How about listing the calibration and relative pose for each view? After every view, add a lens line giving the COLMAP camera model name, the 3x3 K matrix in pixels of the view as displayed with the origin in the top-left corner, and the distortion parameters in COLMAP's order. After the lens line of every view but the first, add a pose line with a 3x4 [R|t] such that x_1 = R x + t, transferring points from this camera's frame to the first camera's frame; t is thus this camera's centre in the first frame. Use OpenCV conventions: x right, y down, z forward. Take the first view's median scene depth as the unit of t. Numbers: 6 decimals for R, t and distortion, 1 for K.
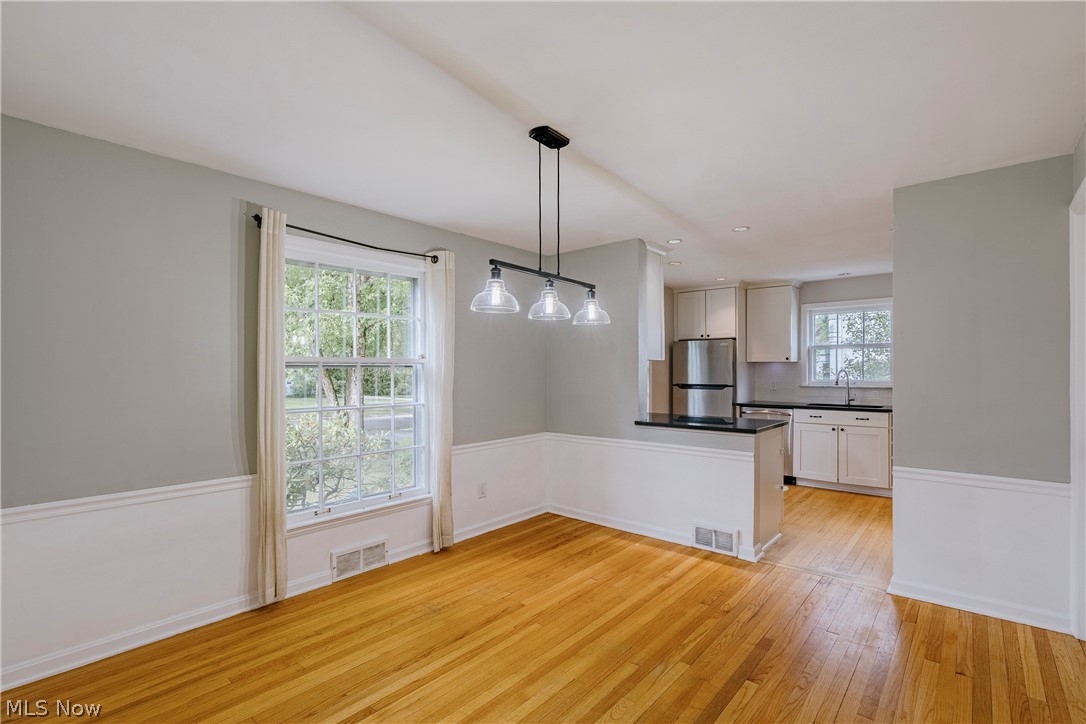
lens RADIAL K [[490.3, 0, 546.1], [0, 490.3, 368.9], [0, 0, 1]] dist [-0.000391, 0.000936]
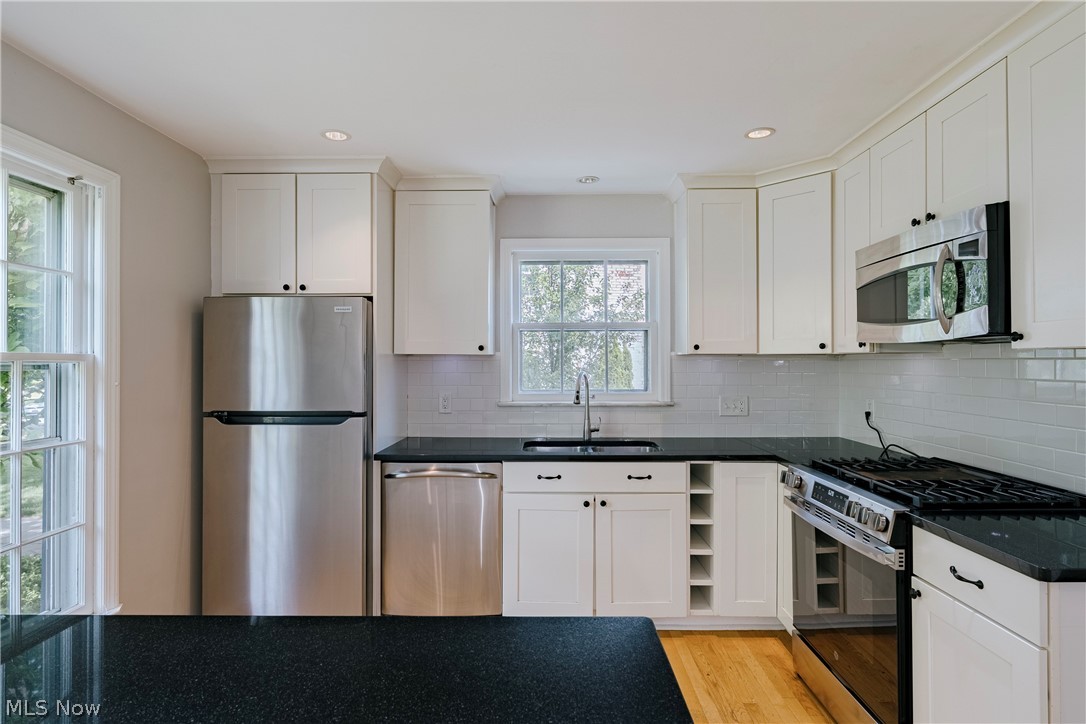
lens RADIAL K [[550.8, 0, 543.1], [0, 550.8, 352.5], [0, 0, 1]] dist [-0.003140, 0.002666]
pose [[0.773200, 0.009025, 0.634098, 0.200051], [0.007393, 0.999702, -0.023244, -0.003698], [-0.634119, 0.022660, 0.772903, 0.538570]]
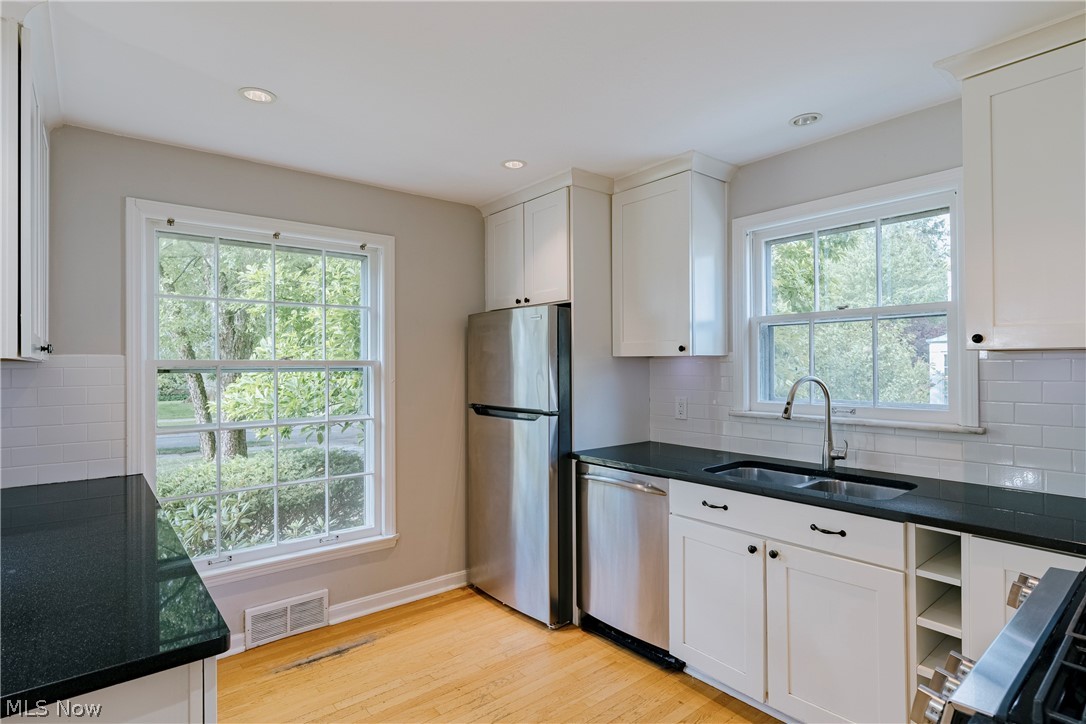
lens RADIAL K [[550.8, 0, 552.1], [0, 550.8, 355.2], [0, 0, 1]] dist [-0.003140, 0.002666]
pose [[0.986754, -0.009815, -0.161925, 0.435888], [0.005503, 0.999619, -0.027055, -0.003212], [0.162129, 0.025806, 0.986432, 0.504423]]
